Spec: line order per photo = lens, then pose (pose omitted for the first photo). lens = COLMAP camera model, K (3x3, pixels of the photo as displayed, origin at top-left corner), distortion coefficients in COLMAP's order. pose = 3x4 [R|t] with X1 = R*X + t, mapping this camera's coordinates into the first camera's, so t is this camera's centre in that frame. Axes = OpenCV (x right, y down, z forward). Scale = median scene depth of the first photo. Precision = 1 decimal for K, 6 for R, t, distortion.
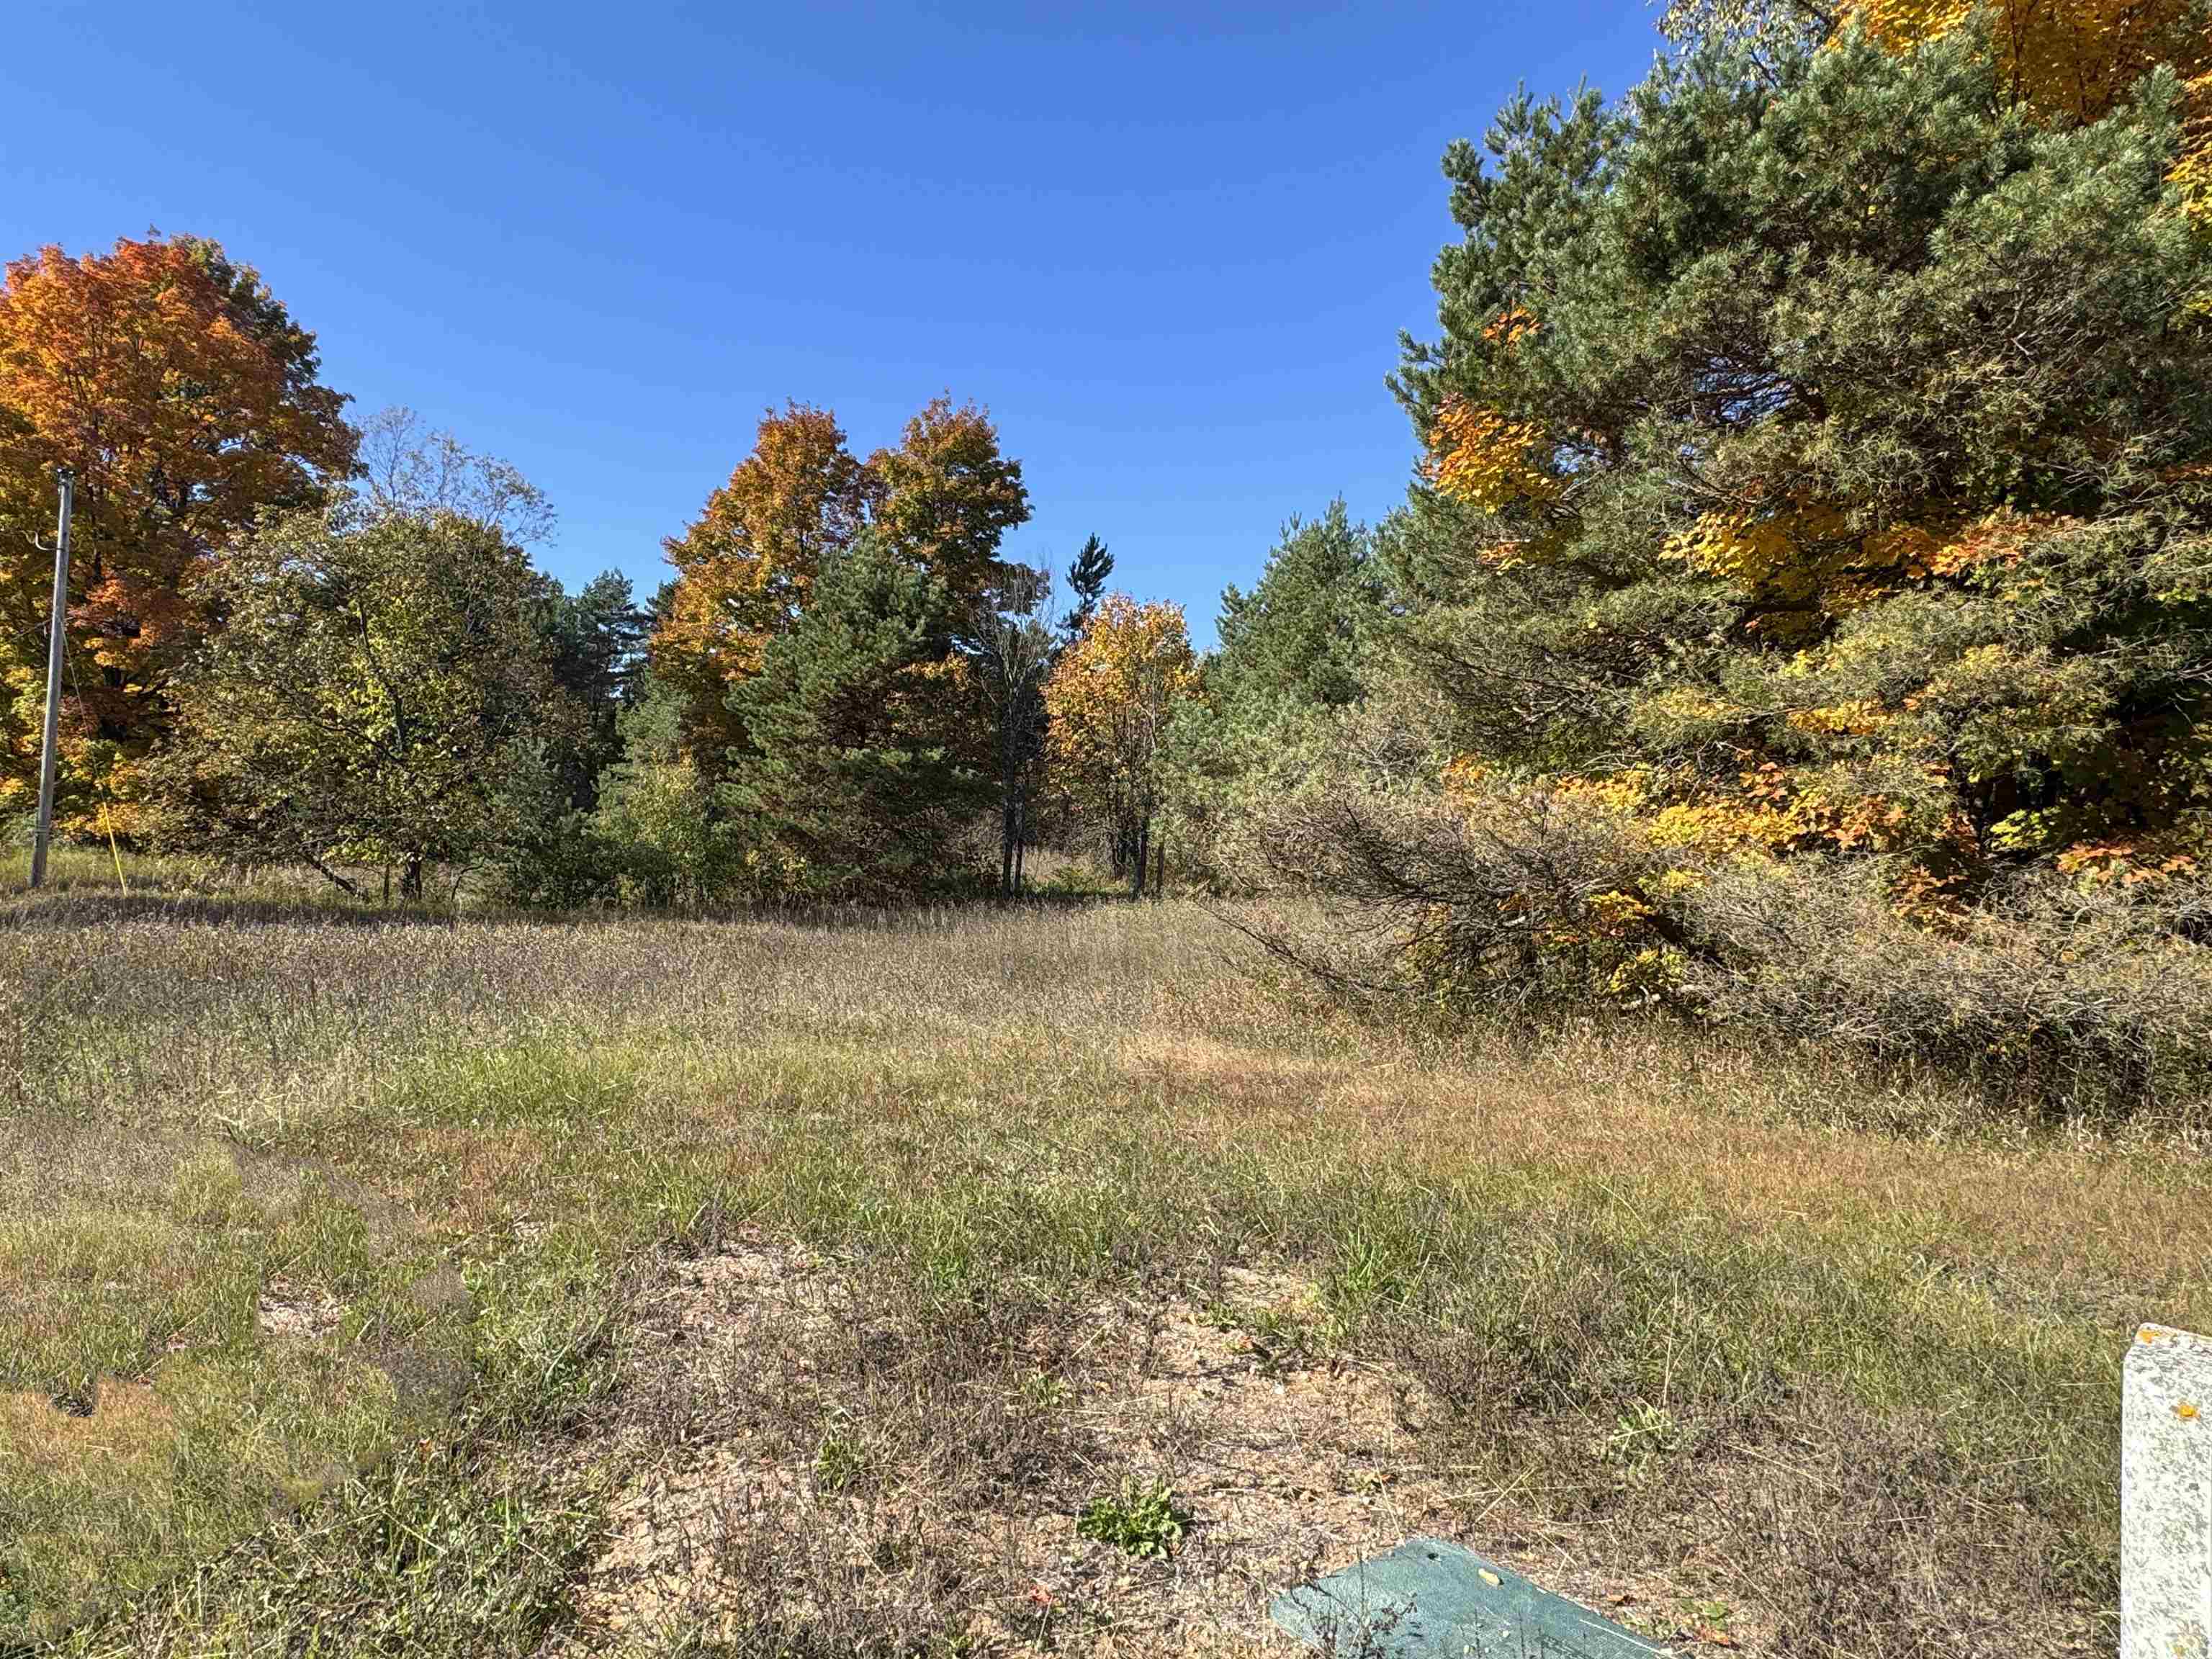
lens RADIAL K [[1306.9, 0, 1104.2], [0, 1306.9, 833.6], [0, 0, 1]] dist [0.003681, -0.000357]
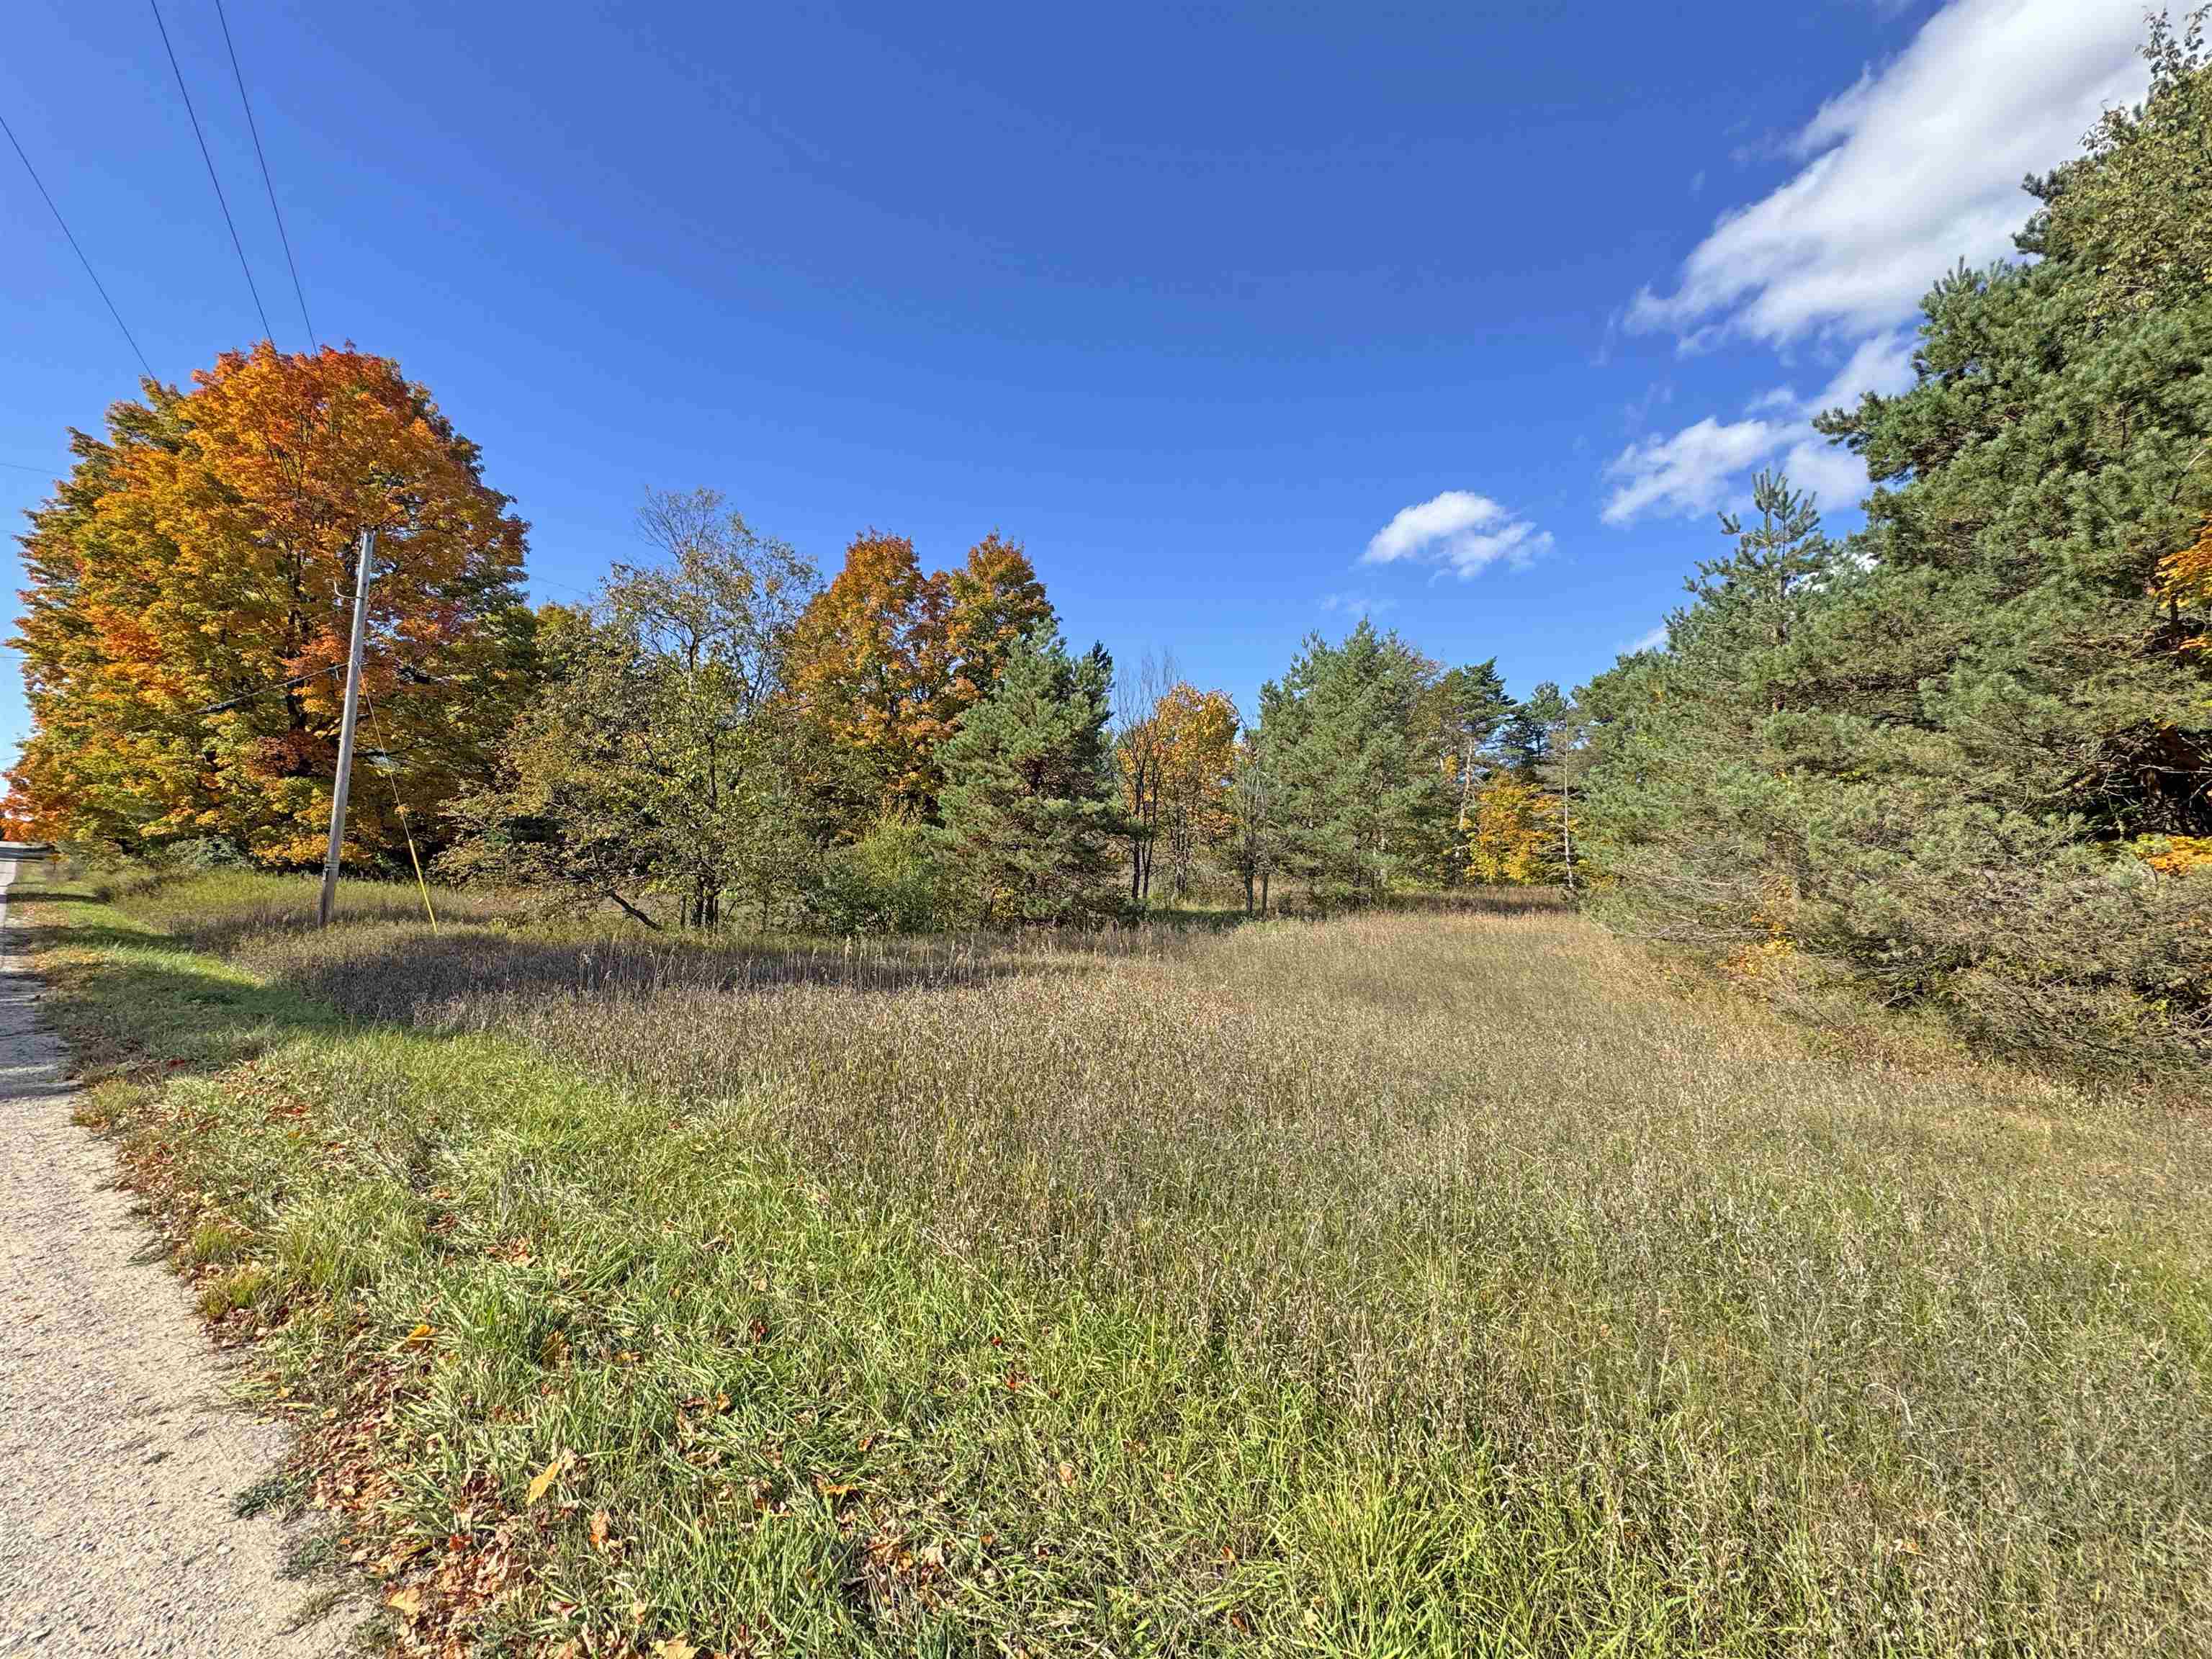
lens RADIAL K [[891.9, 0, 1108.1], [0, 891.9, 823.7], [0, 0, 1]] dist [-0.000285, -0.000277]
pose [[0.984741, 0.012733, 0.173560, -0.178367], [-0.006720, 0.999358, -0.035192, -0.007964], [-0.173896, 0.033489, 0.984194, 0.105853]]
